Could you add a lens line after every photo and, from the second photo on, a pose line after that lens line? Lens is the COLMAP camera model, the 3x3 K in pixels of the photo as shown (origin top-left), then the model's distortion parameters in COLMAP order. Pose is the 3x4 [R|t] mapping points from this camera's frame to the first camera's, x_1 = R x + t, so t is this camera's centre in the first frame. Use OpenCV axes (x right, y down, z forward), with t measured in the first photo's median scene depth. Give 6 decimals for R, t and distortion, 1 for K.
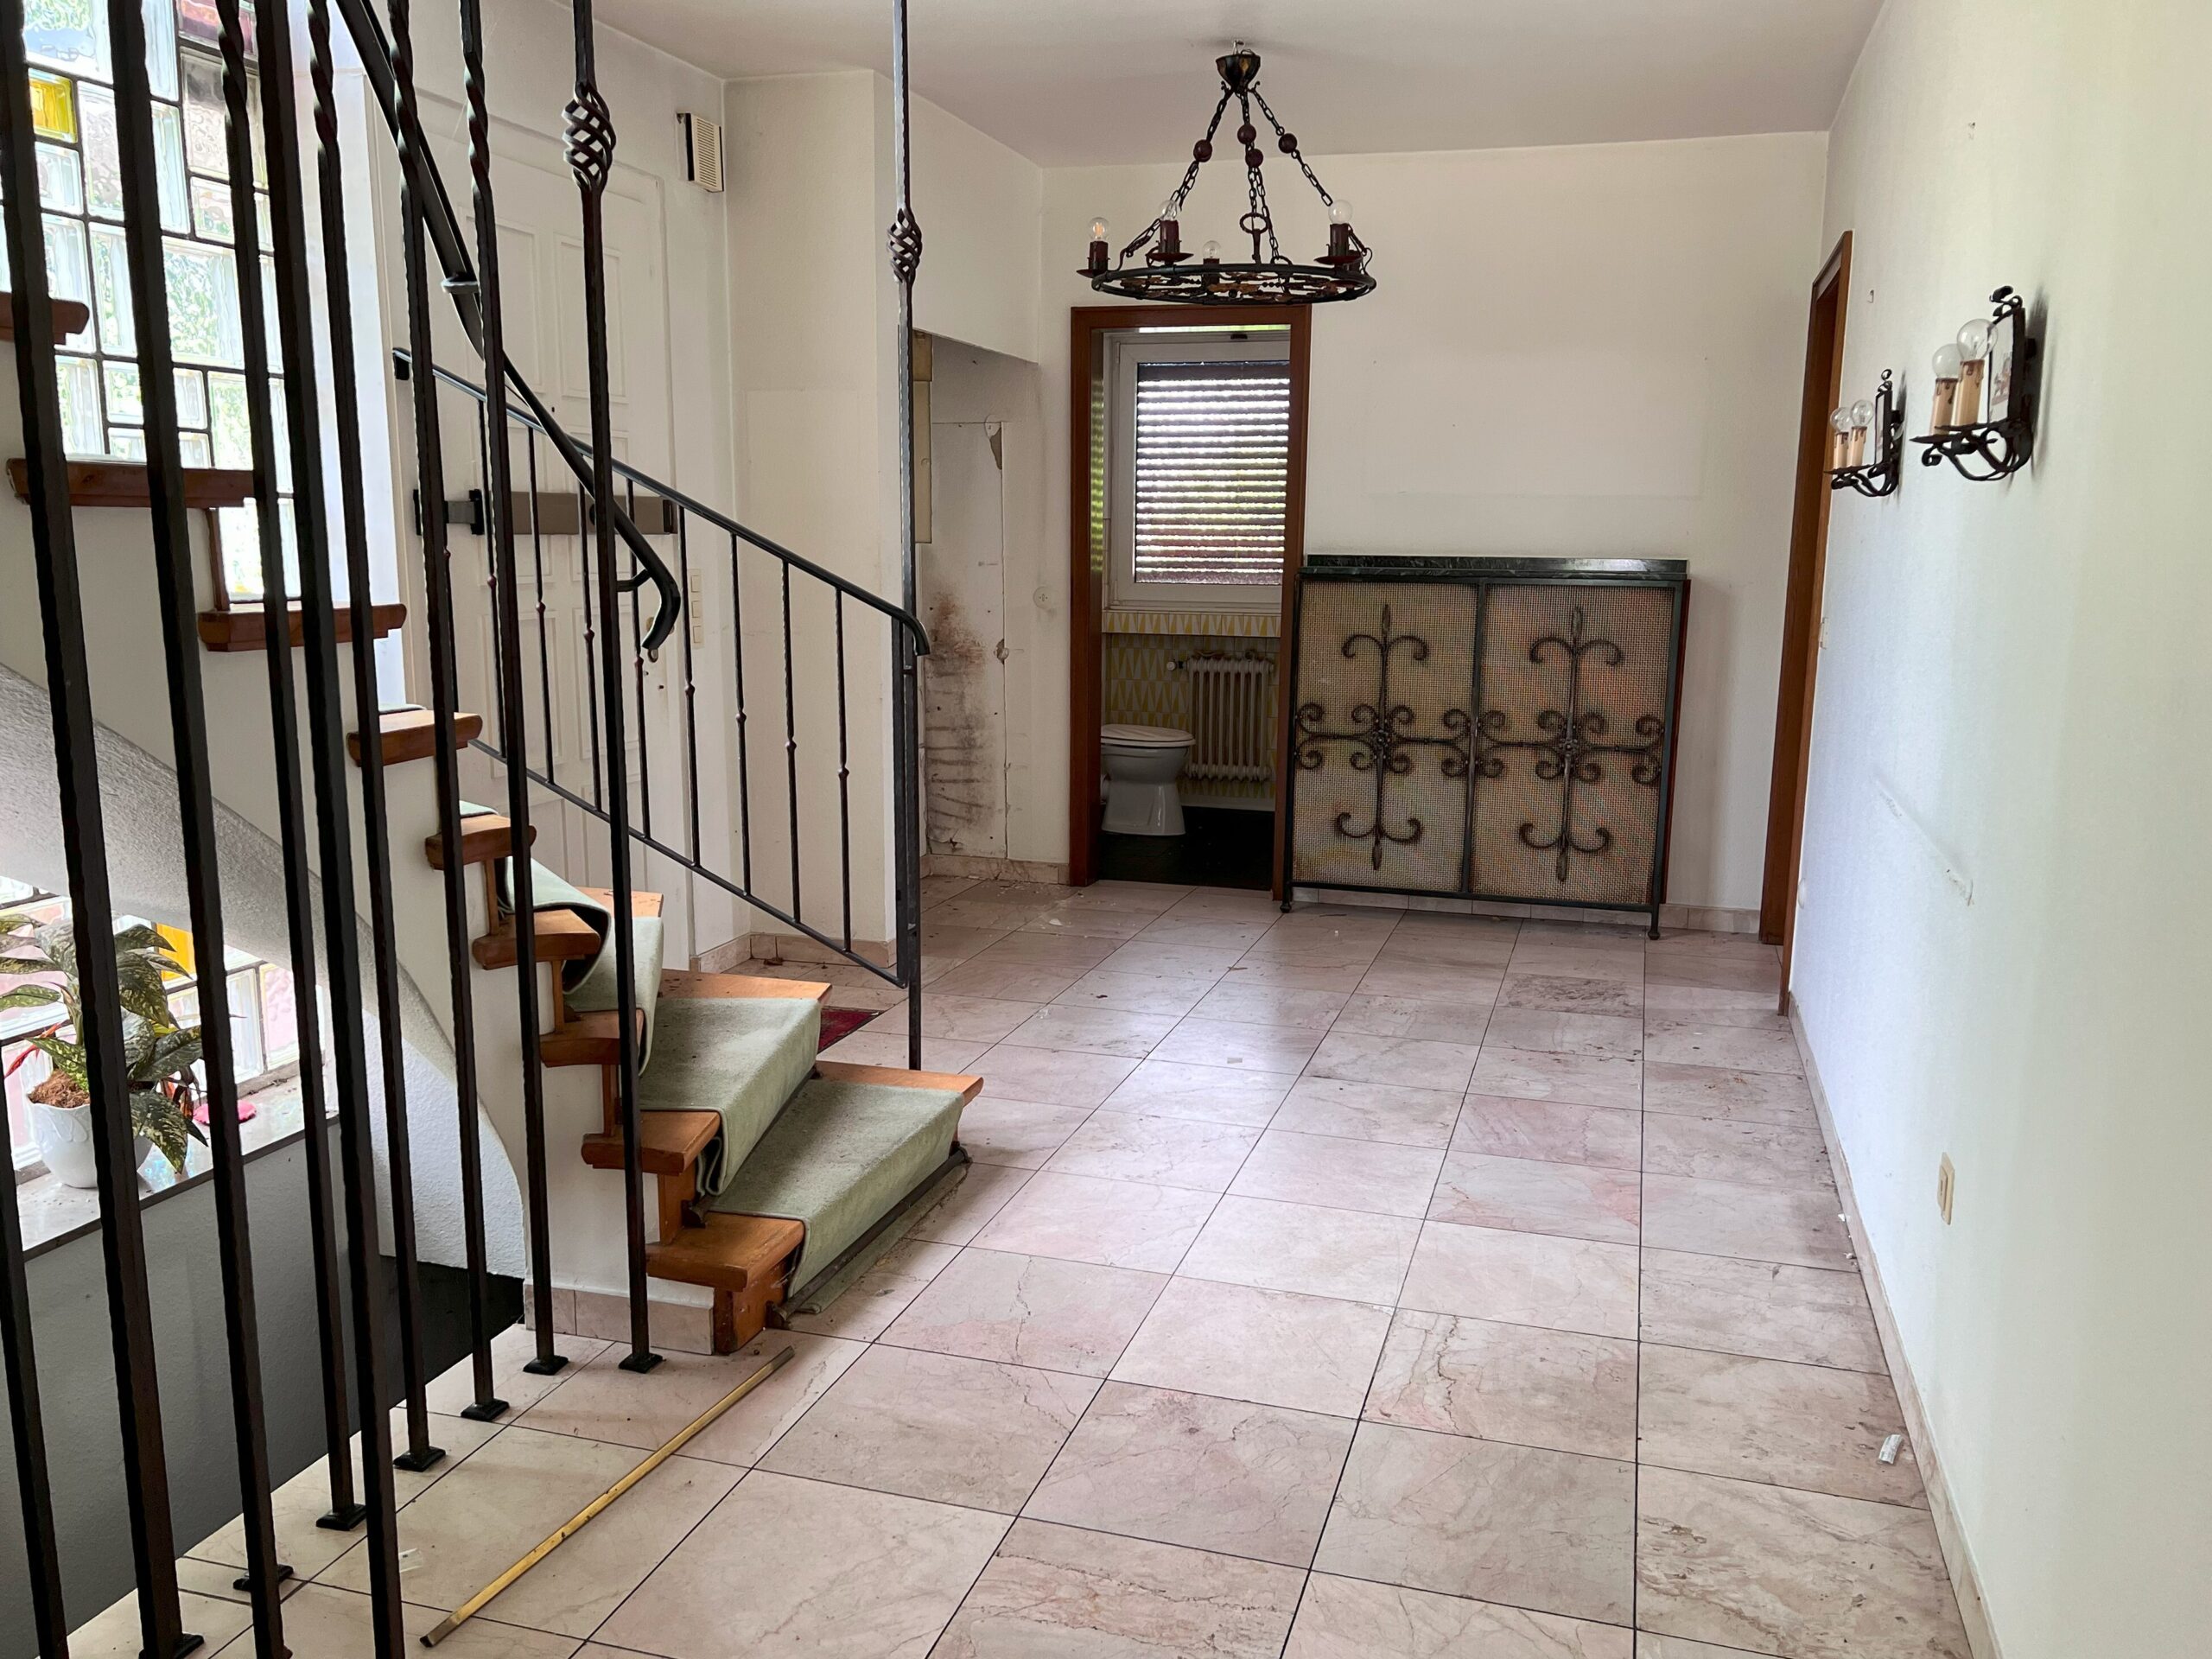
lens RADIAL K [[1686.9, 0, 1106.1], [0, 1686.9, 833.0], [0, 0, 1]] dist [0.005104, -0.004339]
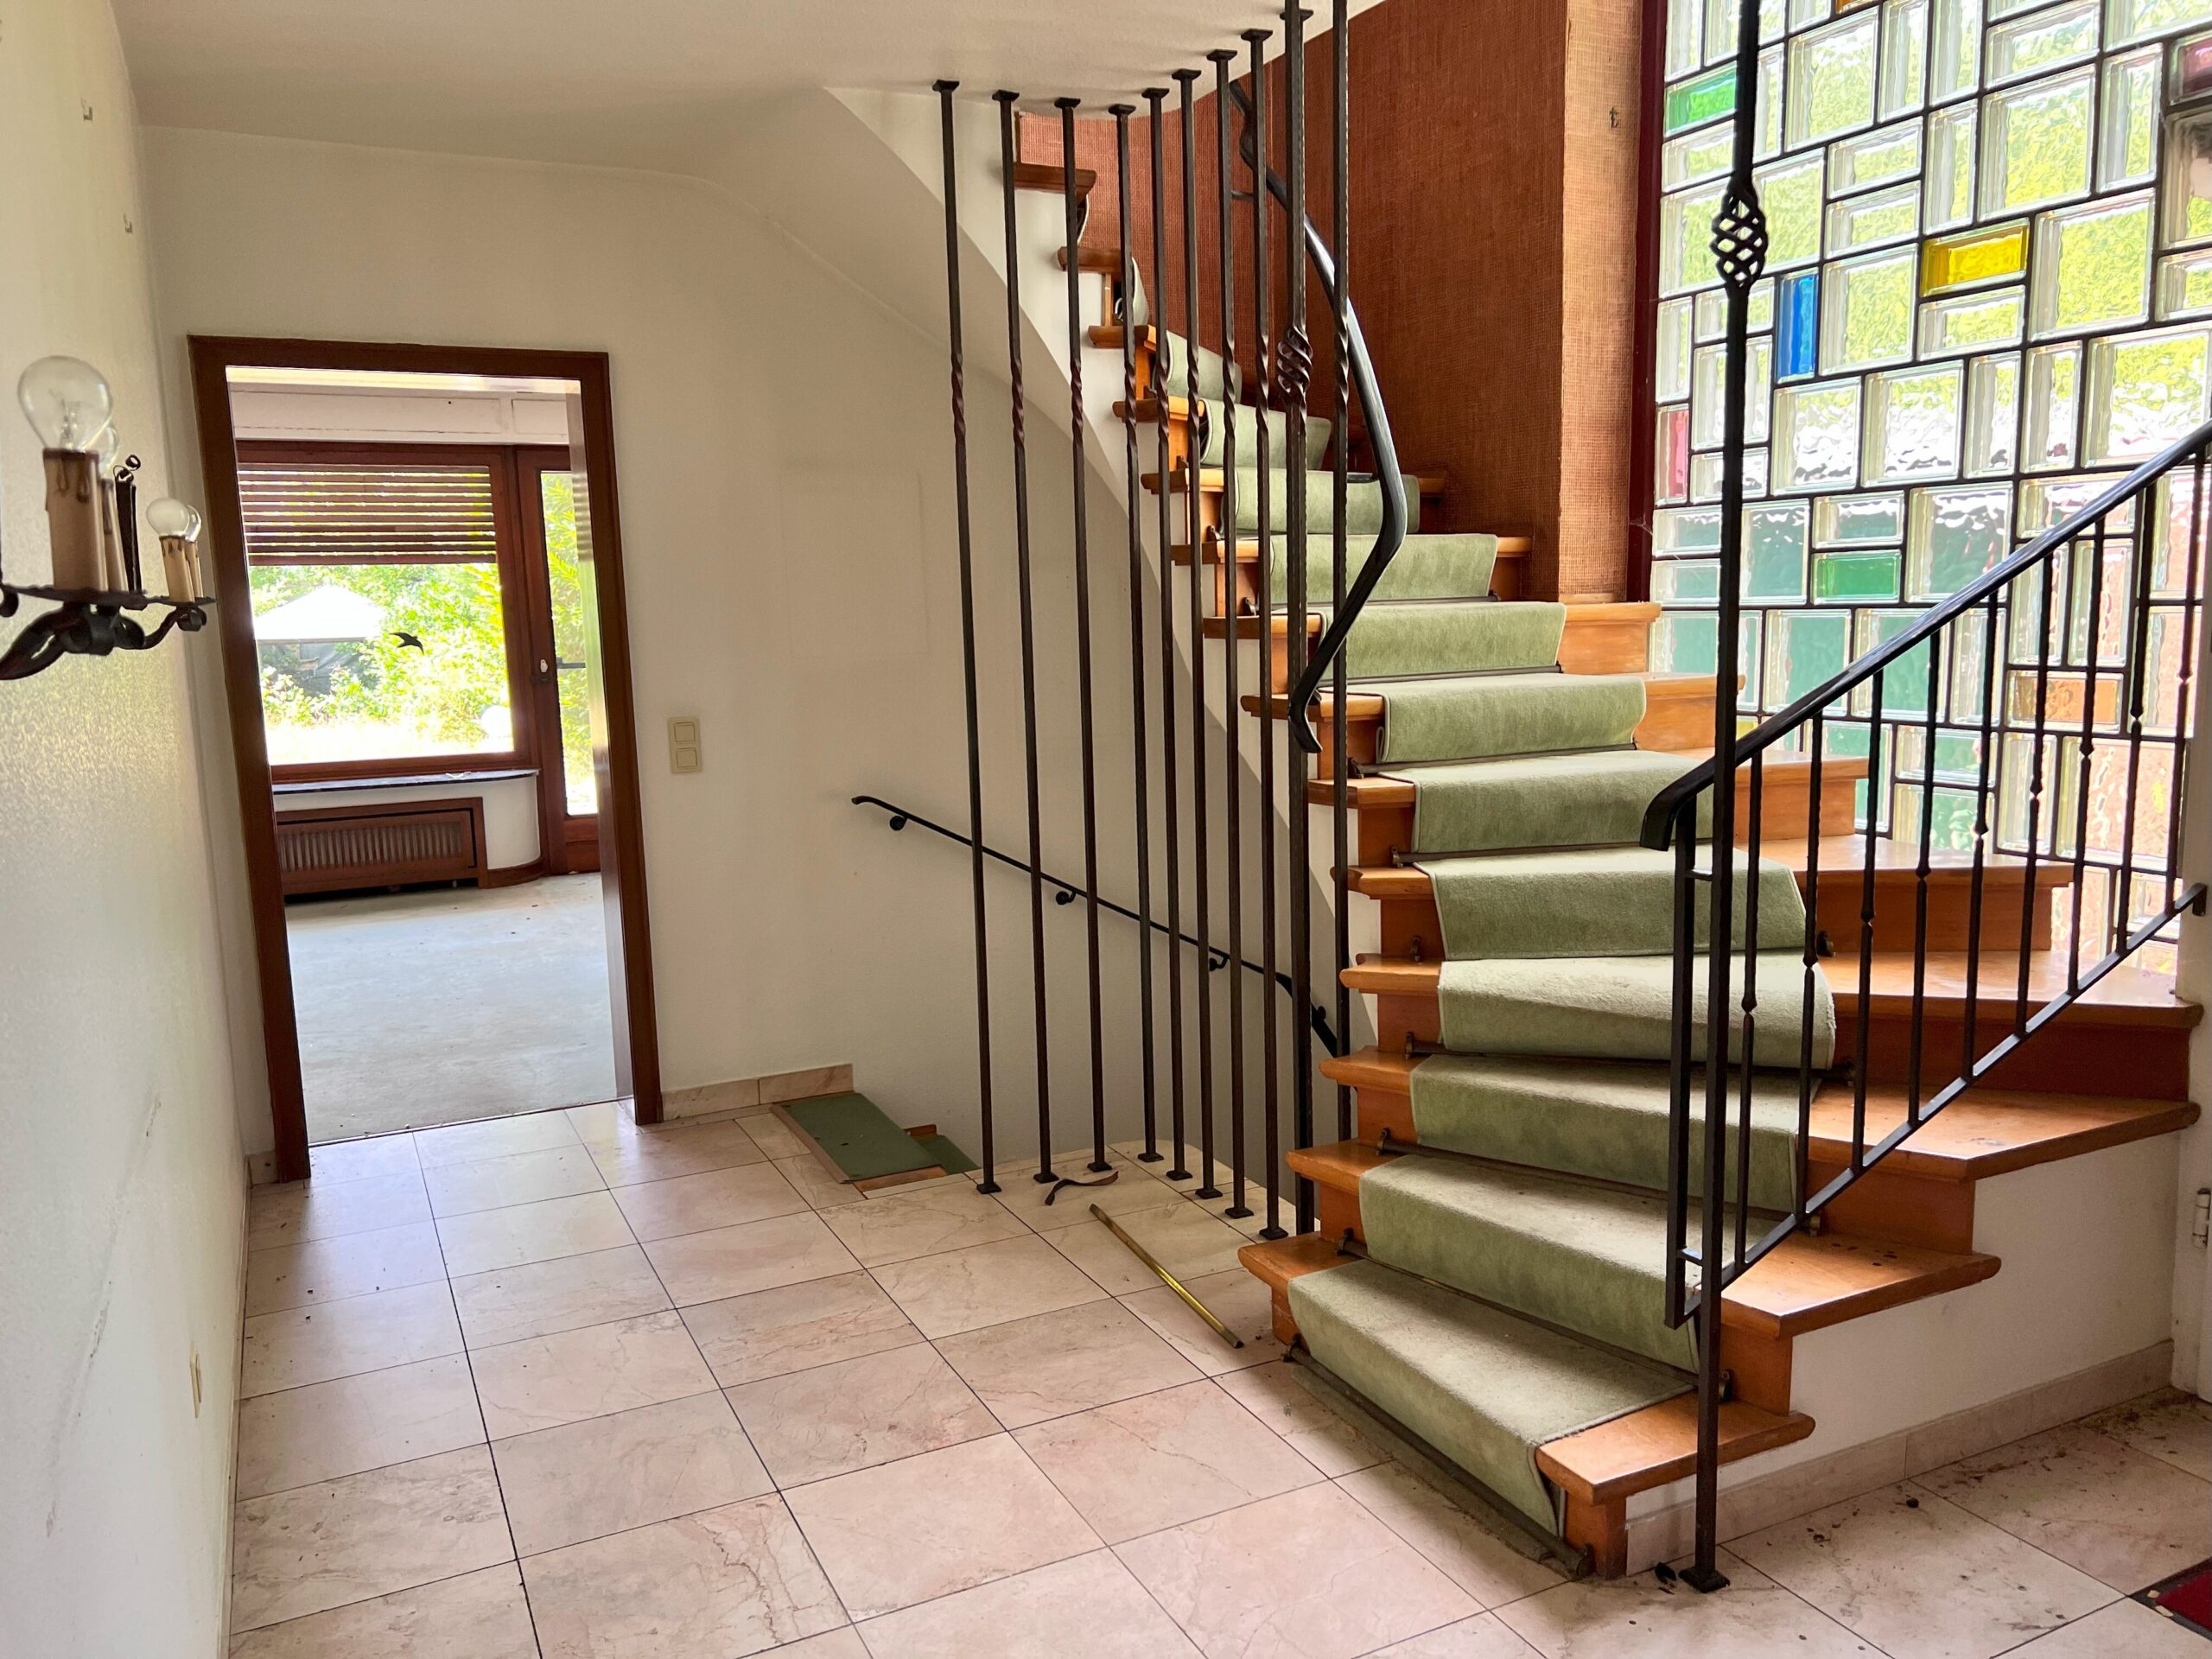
lens RADIAL K [[1686.9, 0, 1112.4], [0, 1686.9, 834.5], [0, 0, 1]] dist [0.005104, -0.004339]
pose [[-0.721660, 0.111870, -0.683149, 0.663041], [-0.107875, 0.956626, 0.270610, -0.352506], [0.683791, 0.268983, -0.678290, 1.710558]]
